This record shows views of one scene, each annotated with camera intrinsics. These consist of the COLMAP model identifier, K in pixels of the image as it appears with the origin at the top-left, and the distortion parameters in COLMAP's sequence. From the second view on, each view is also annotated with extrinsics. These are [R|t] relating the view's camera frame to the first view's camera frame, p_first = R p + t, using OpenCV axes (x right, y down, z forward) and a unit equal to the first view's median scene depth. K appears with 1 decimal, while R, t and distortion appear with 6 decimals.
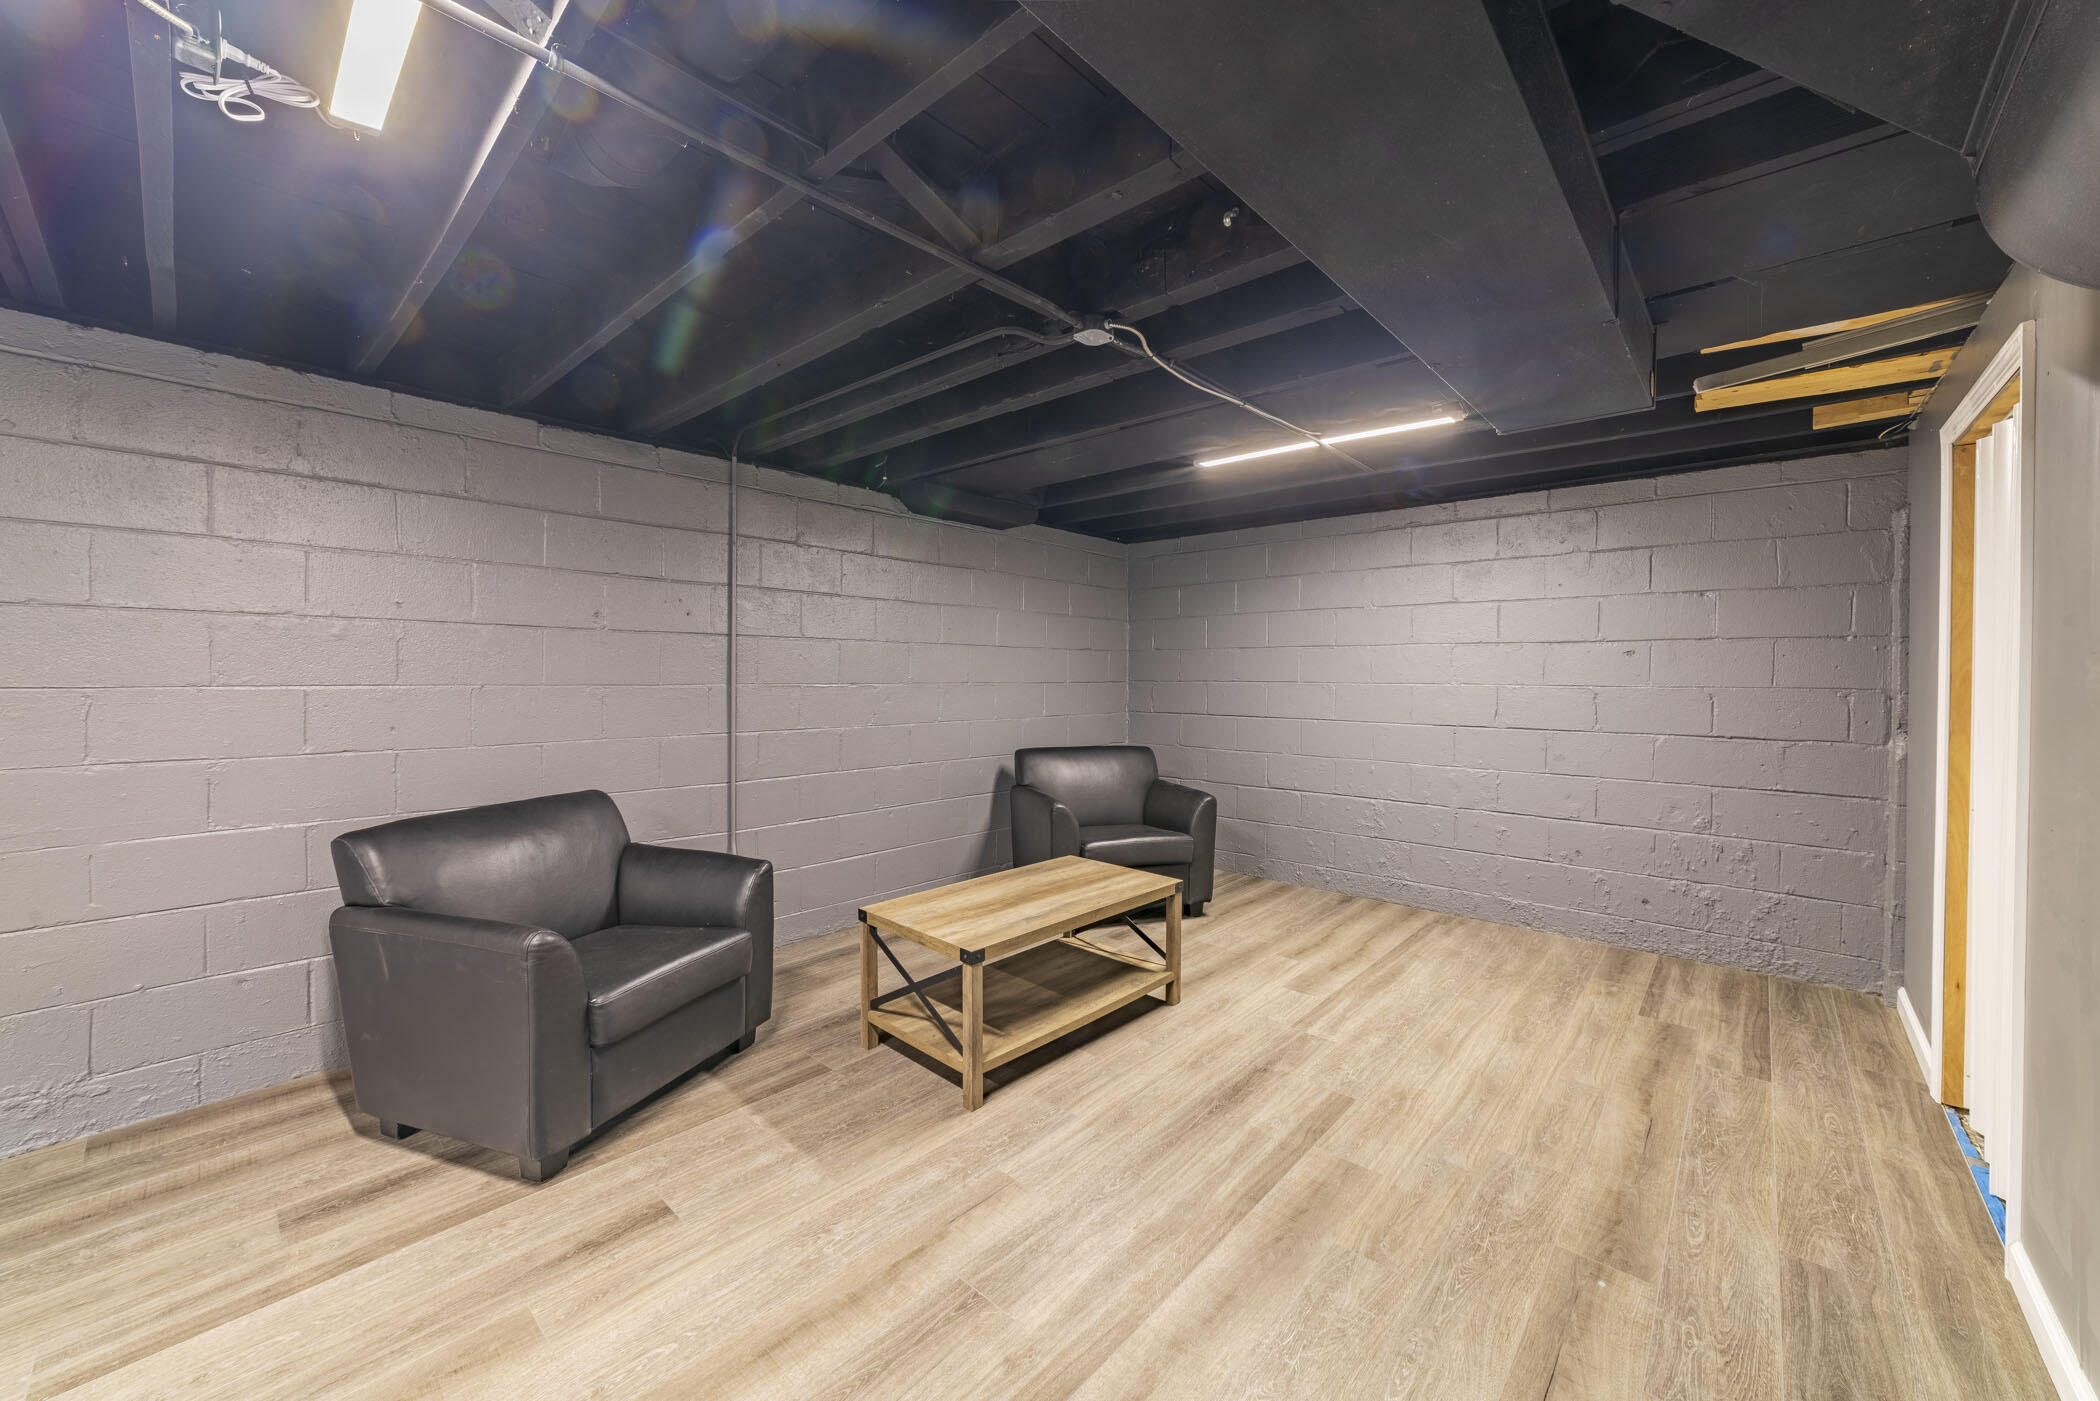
lens RADIAL K [[796.5, 0, 1051.8], [0, 796.5, 685.6], [0, 0, 1]] dist [-0.022965, 0.007661]
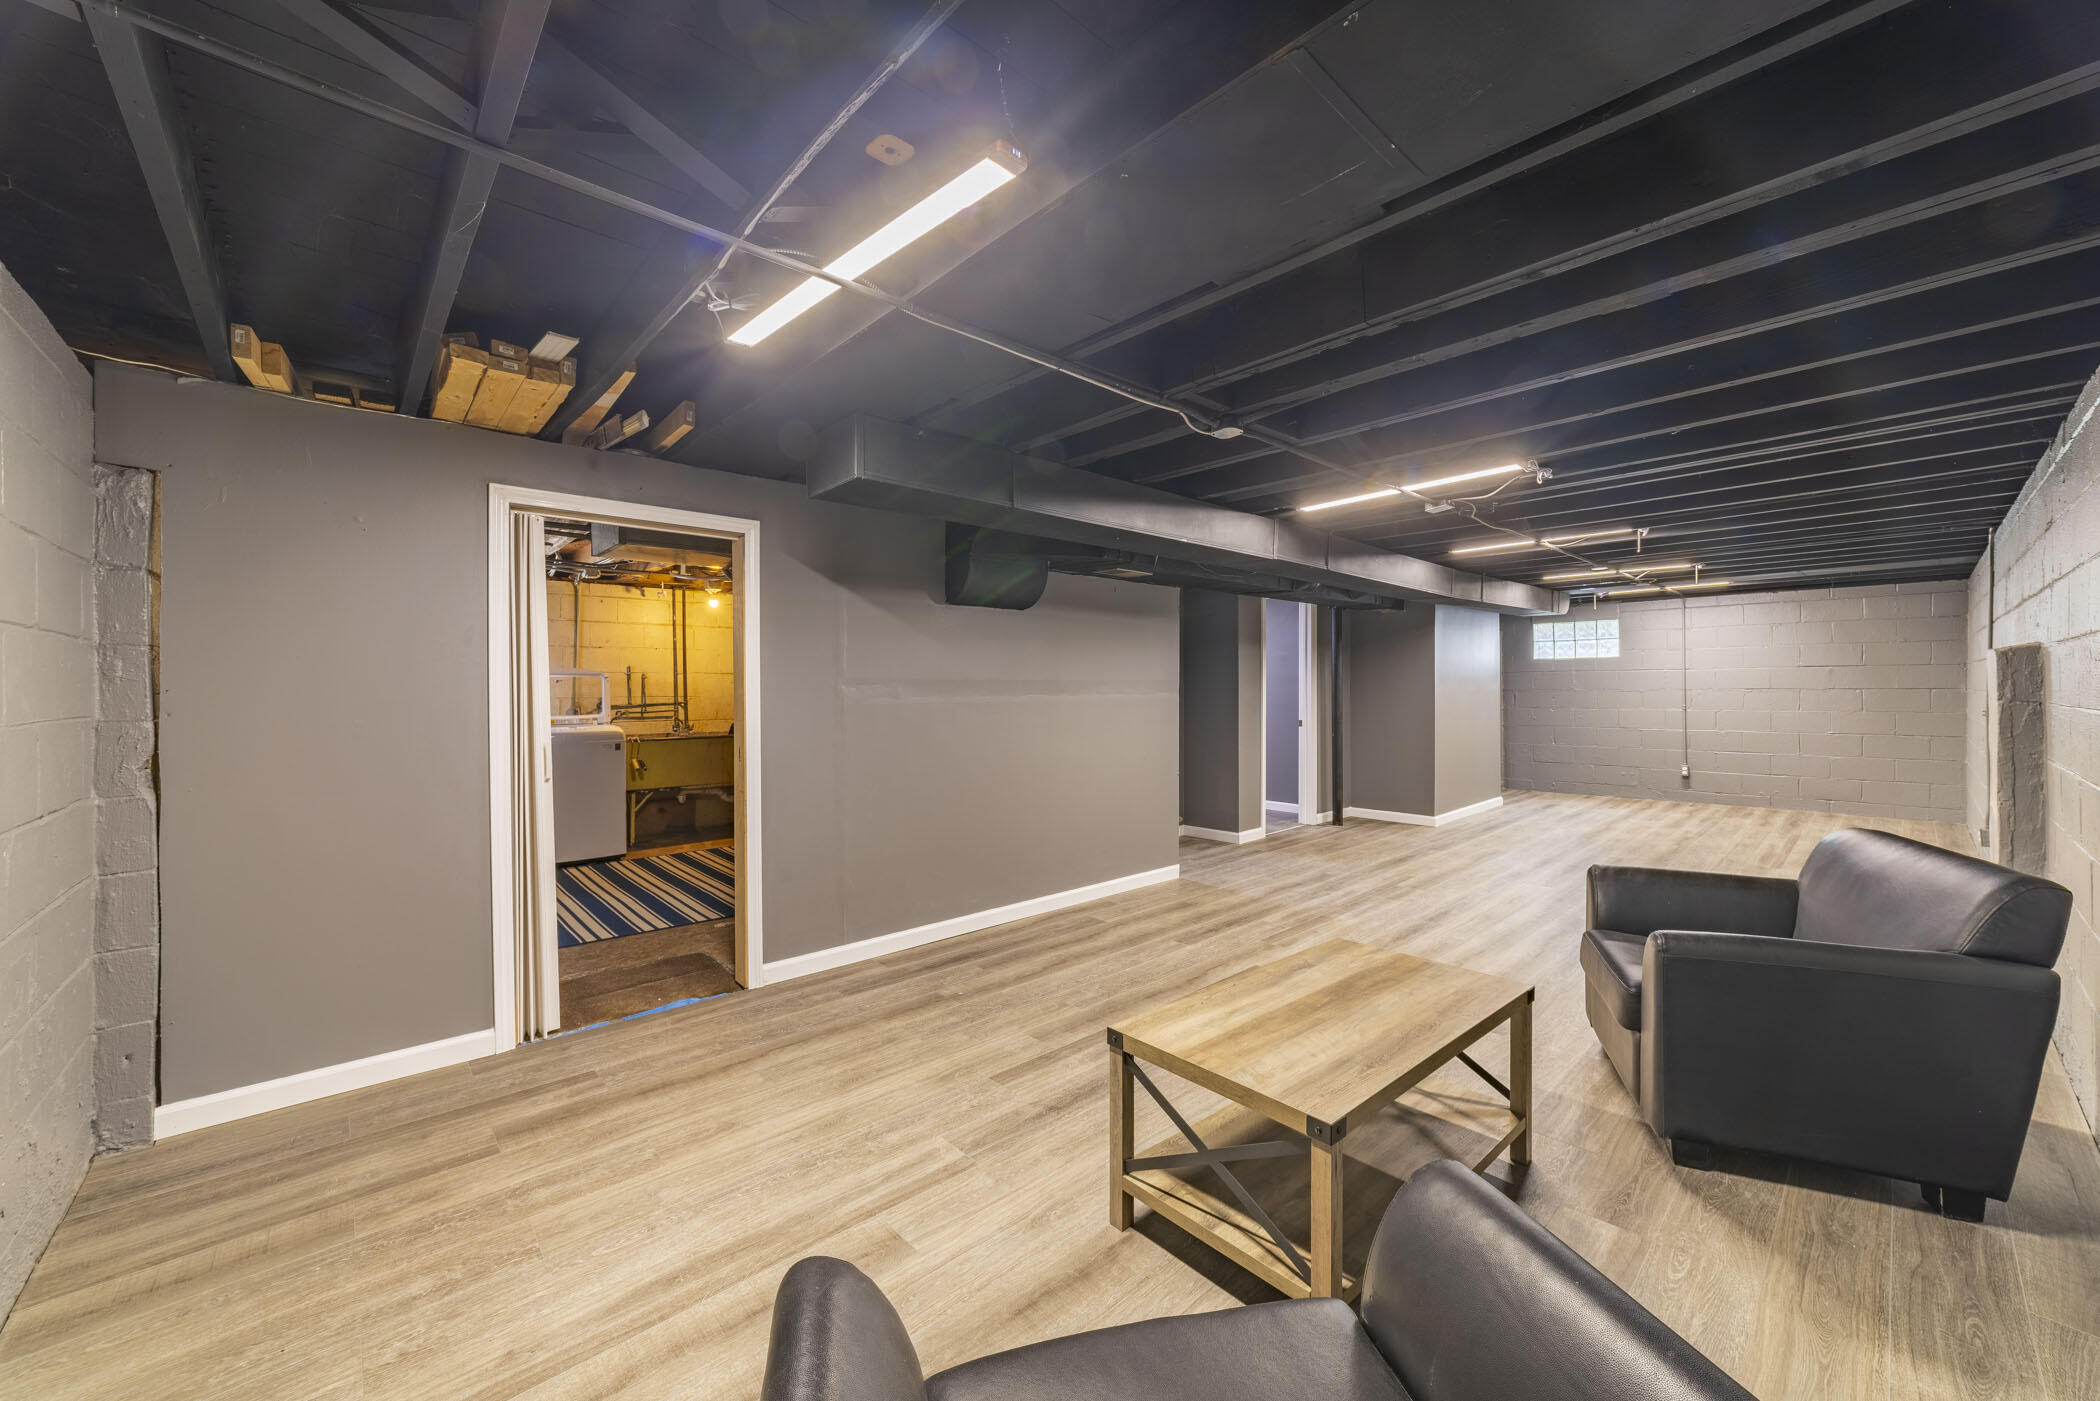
lens RADIAL K [[796.5, 0, 1050.7], [0, 796.5, 691.2], [0, 0, 1]] dist [-0.022965, 0.007661]
pose [[-0.995822, -0.000475, 0.091316, 0.177777], [0.001374, 0.999795, 0.020179, -0.035925], [-0.091307, 0.020220, -0.995617, 1.886438]]
